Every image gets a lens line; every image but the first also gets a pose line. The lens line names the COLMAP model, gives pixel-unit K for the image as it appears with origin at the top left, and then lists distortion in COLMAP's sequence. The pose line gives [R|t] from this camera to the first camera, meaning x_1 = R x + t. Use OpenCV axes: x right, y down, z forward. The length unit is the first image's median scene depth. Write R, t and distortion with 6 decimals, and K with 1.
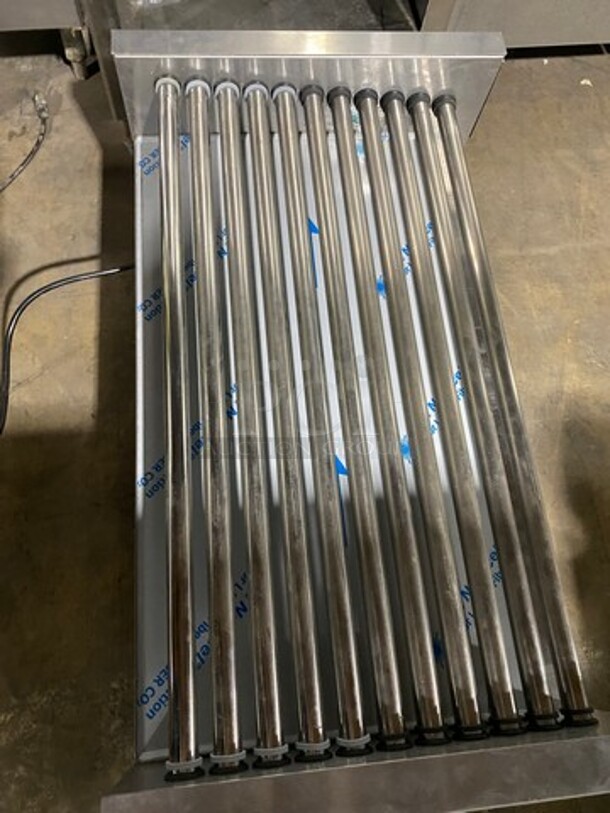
lens RADIAL K [[615.5, 0, 305.0], [0, 615.5, 406.5], [0, 0, 1]] dist [0.002259, 0.005520]
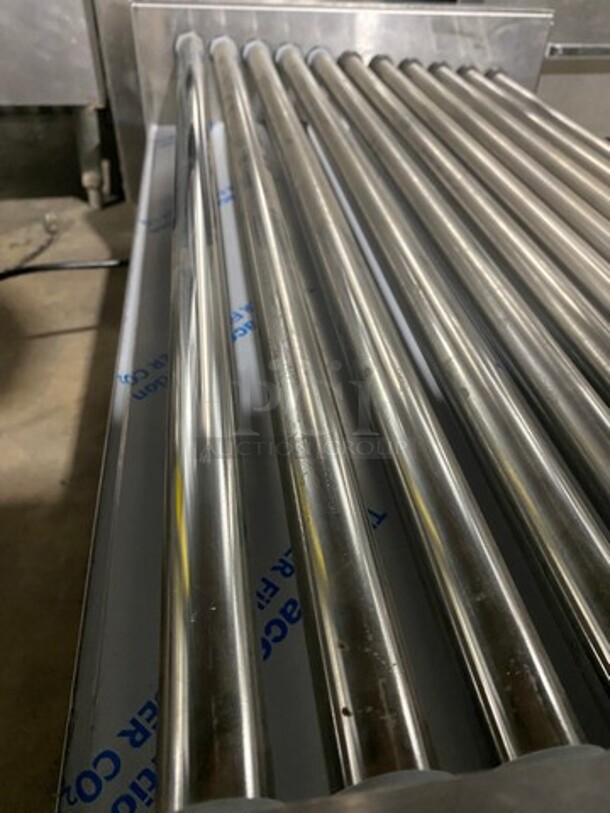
lens RADIAL K [[615.5, 0, 305.0], [0, 615.5, 406.5], [0, 0, 1]] dist [0.002259, 0.005520]
pose [[0.996993, -0.076394, 0.012980, -0.098103], [0.072515, 0.860774, -0.503794, 0.356345], [0.027314, 0.503221, 0.863726, 0.456176]]
